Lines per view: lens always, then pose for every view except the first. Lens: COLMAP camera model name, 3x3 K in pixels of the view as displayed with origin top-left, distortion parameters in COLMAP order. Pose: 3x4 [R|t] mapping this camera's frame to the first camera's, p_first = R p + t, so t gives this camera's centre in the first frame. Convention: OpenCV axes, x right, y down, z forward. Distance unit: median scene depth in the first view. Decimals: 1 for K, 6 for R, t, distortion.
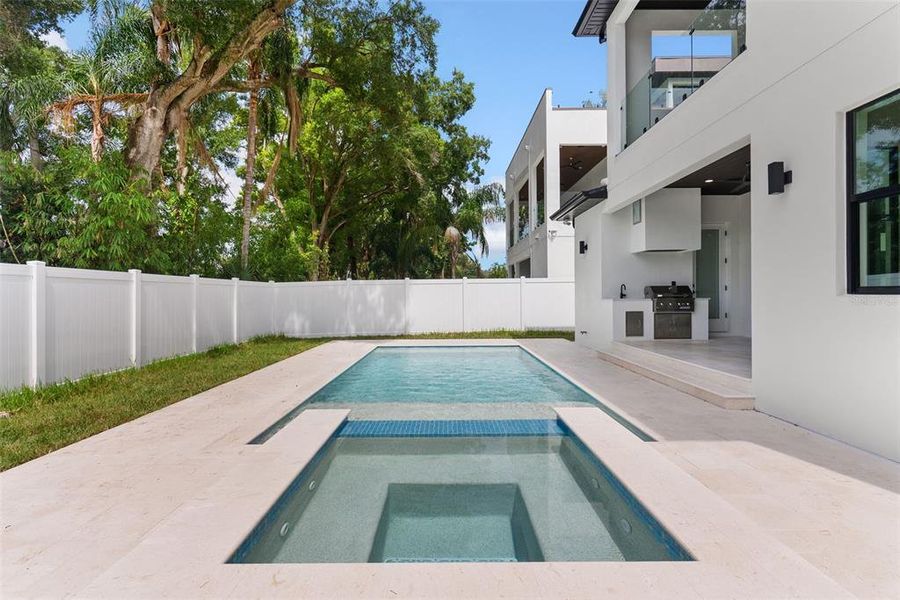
lens RADIAL K [[431.5, 0, 447.6], [0, 431.5, 298.2], [0, 0, 1]] dist [-0.002879, -0.000323]
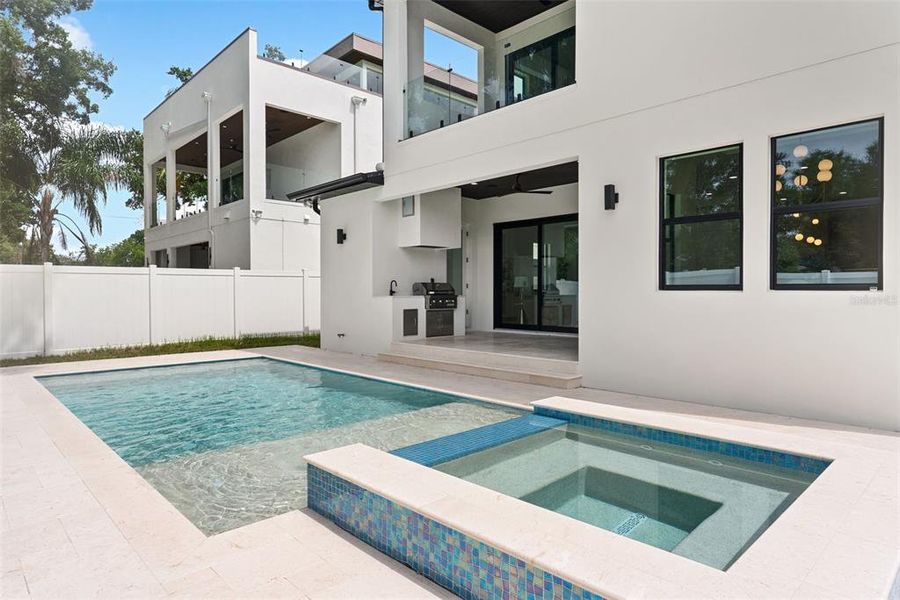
lens RADIAL K [[527.2, 0, 451.3], [0, 527.2, 296.7], [0, 0, 1]] dist [-0.004878, -0.003677]
pose [[0.714663, 0.001066, 0.699468, -0.223416], [0.000722, 0.999997, -0.002263, 0.004448], [-0.699469, 0.002122, 0.714660, 0.081406]]
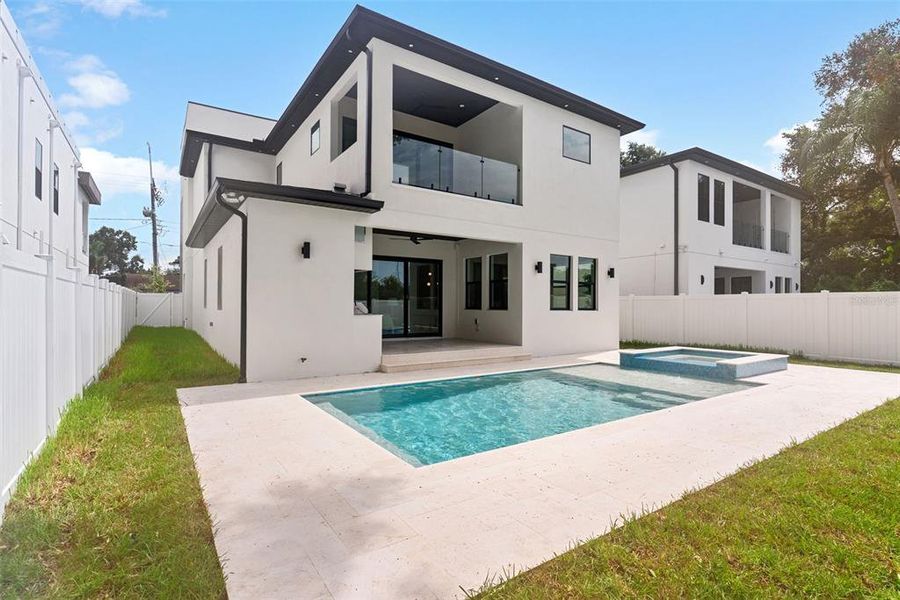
lens RADIAL K [[439.8, 0, 450.8], [0, 439.8, 305.0], [0, 0, 1]] dist [0.005369, 0.000577]
pose [[-0.554398, 0.012242, 0.832162, -0.436831], [0.005109, 0.999923, -0.011306, -0.004884], [-0.832236, -0.002016, -0.554417, 1.077365]]
